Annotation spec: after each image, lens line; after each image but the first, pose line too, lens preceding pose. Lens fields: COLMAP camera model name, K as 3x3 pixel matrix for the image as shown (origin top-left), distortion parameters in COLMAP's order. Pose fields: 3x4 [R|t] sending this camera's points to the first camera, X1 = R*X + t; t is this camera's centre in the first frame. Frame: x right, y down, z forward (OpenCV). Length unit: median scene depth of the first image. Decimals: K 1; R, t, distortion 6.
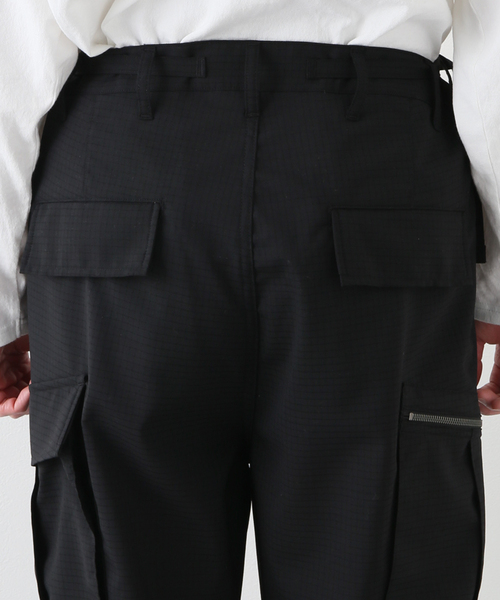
lens RADIAL K [[3164.1, 0, 250.5], [0, 3164.1, 299.1], [0, 0, 1]] dist [0.761122, 0.000000]
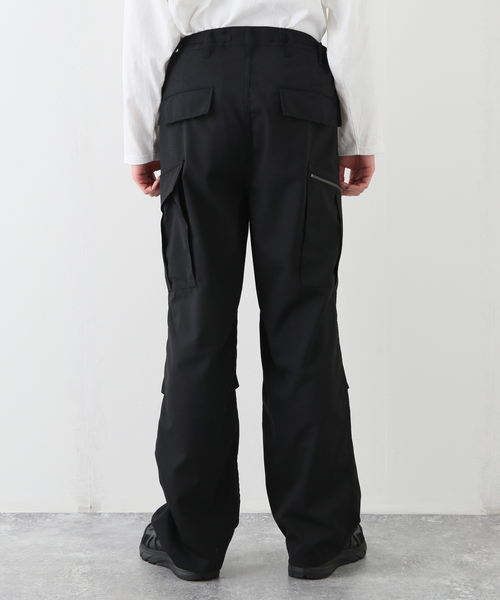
lens RADIAL K [[3164.1, 0, 249.7], [0, 3164.1, 300.6], [0, 0, 1]] dist [0.761122, 0.000000]
pose [[0.999960, -0.007514, 0.004870, -0.012457], [0.008271, 0.983461, -0.180930, 0.600087], [-0.003430, 0.180963, 0.983484, -1.491772]]
